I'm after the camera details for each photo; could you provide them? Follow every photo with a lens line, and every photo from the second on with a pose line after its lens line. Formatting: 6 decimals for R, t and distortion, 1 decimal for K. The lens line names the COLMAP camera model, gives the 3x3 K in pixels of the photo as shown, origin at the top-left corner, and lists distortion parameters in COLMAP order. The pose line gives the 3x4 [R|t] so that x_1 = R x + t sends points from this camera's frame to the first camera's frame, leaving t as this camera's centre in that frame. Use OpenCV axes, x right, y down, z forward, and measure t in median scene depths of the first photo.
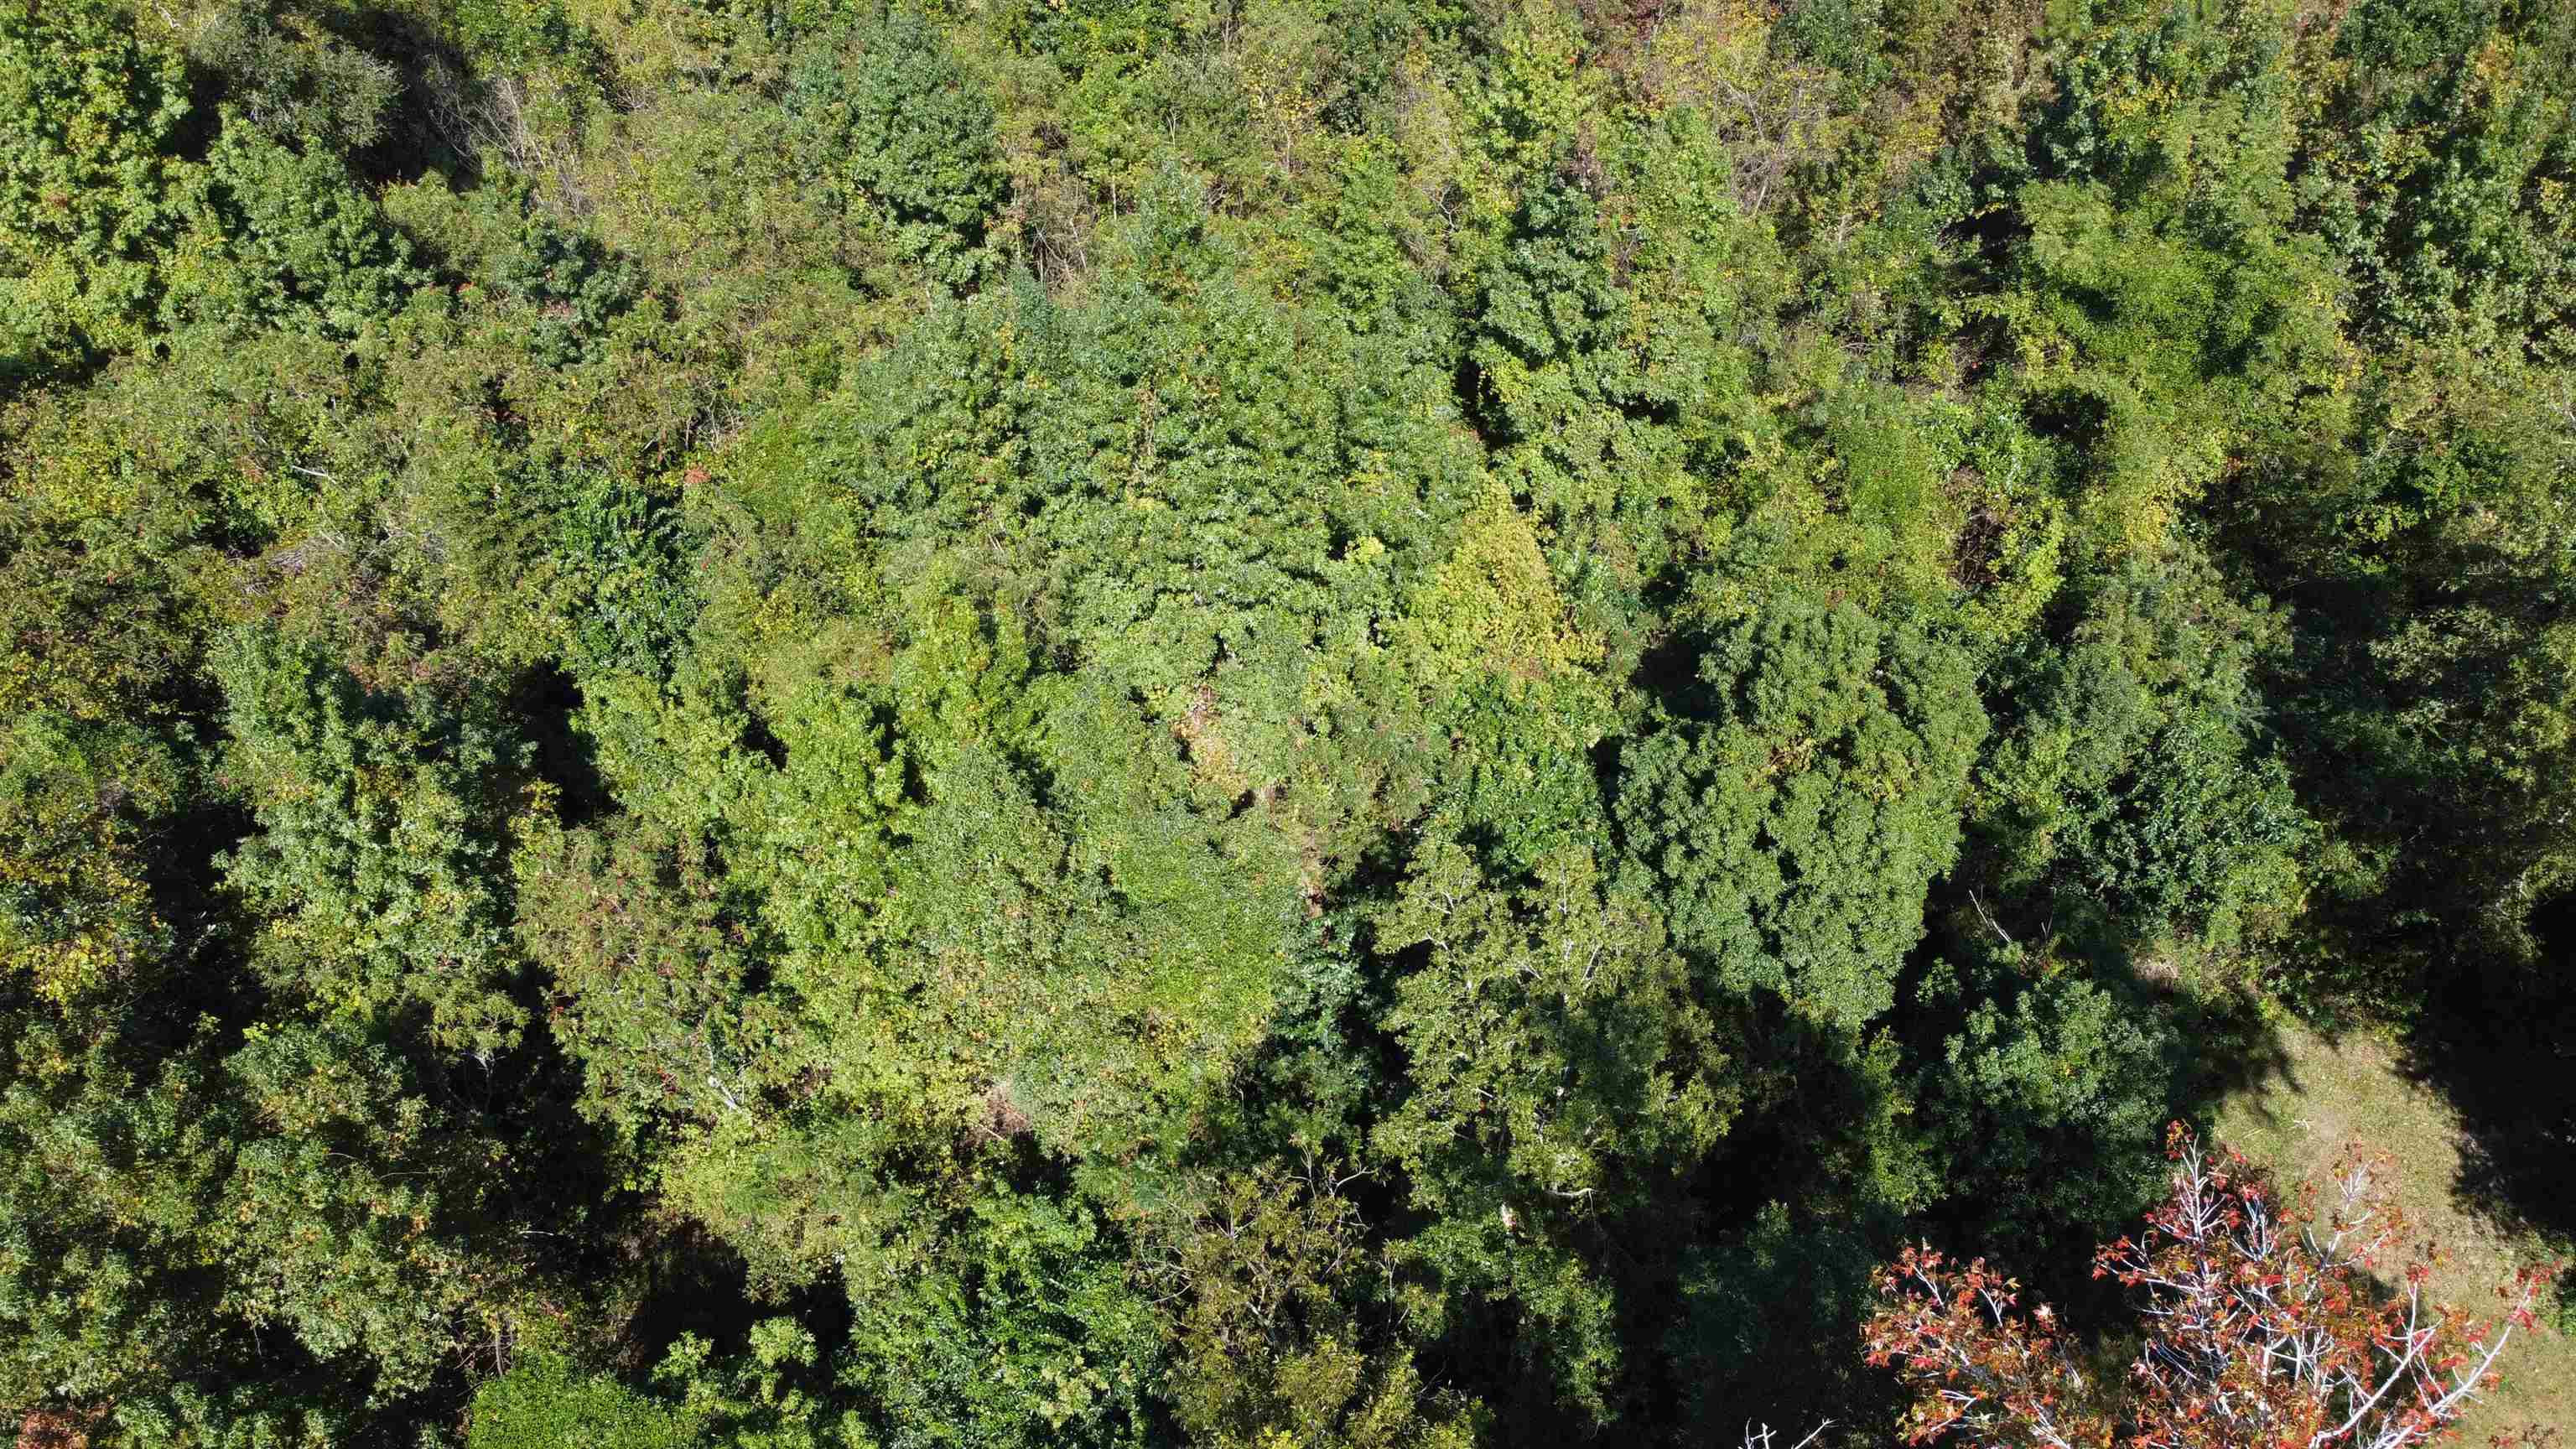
lens RADIAL K [[1940.8, 0, 1282.5], [0, 1940.8, 732.9], [0, 0, 1]] dist [0.000252, -0.008603]
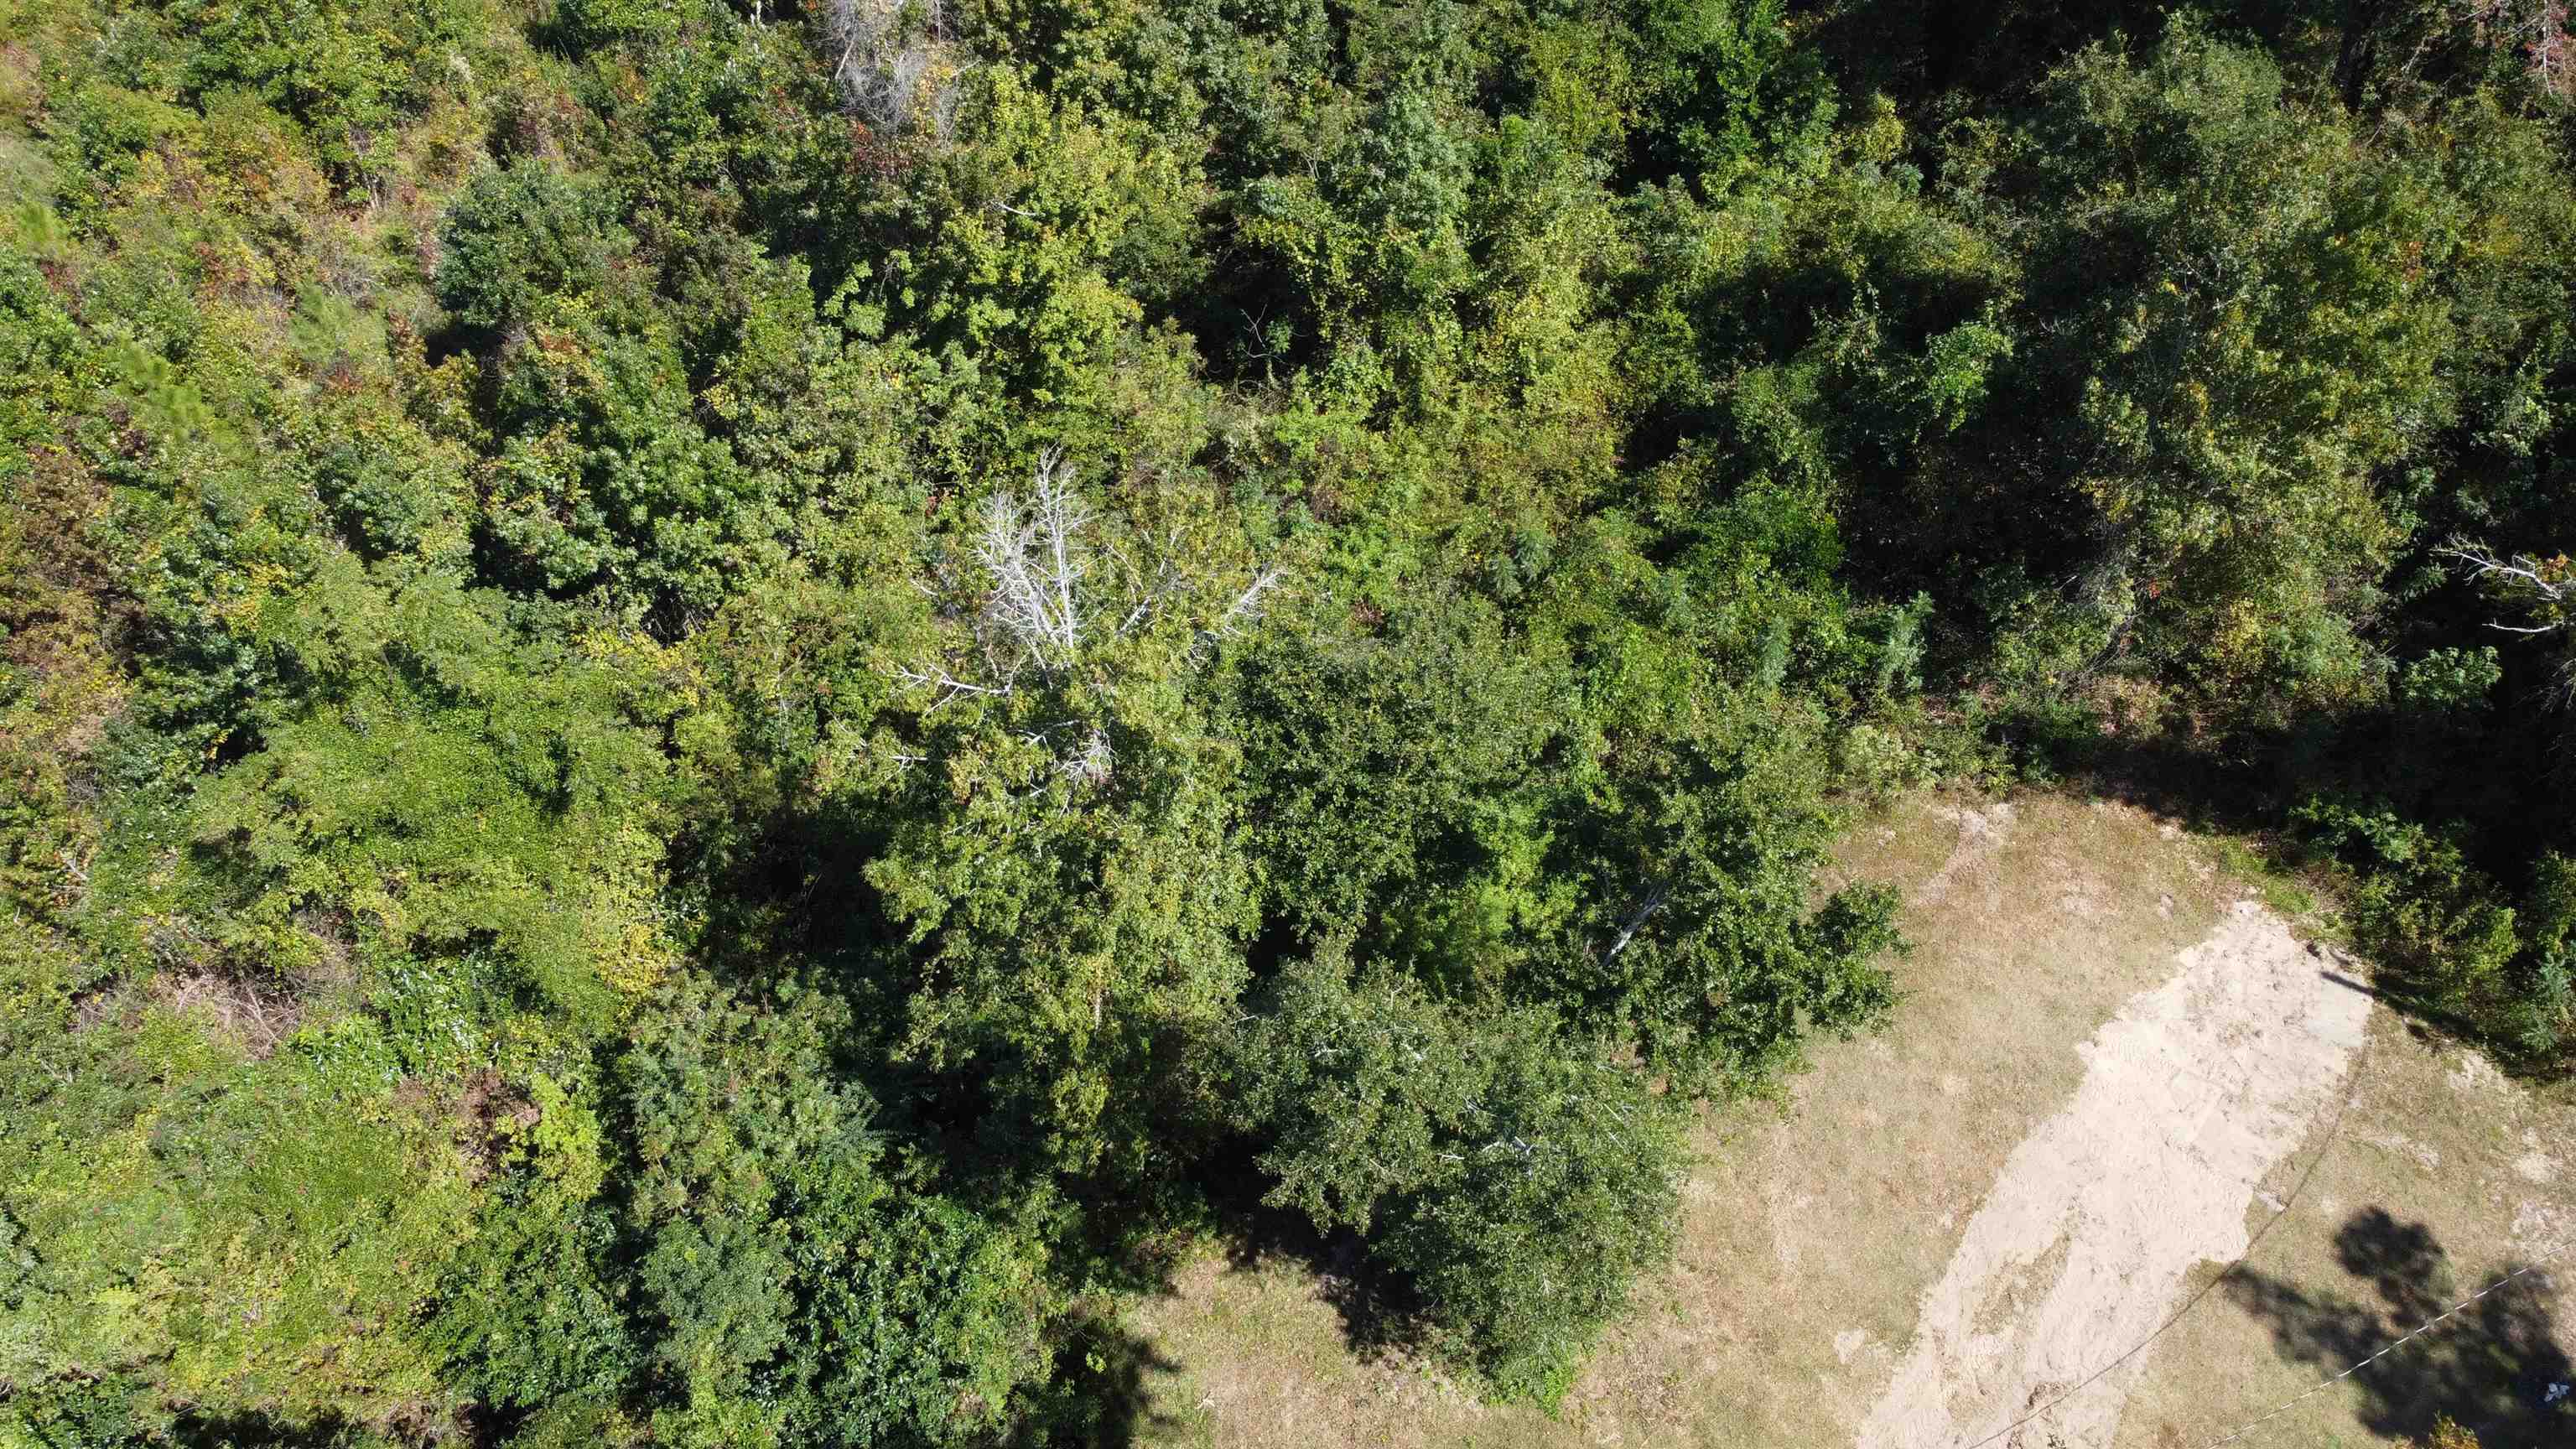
lens RADIAL K [[1940.8, 0, 1280.1], [0, 1940.8, 697.8], [0, 0, 1]] dist [0.000252, -0.008603]
pose [[0.612875, -0.631566, 0.474878, 0.334813], [0.631132, 0.752863, 0.186737, -0.200536], [-0.475454, 0.185264, 0.860012, 0.145297]]
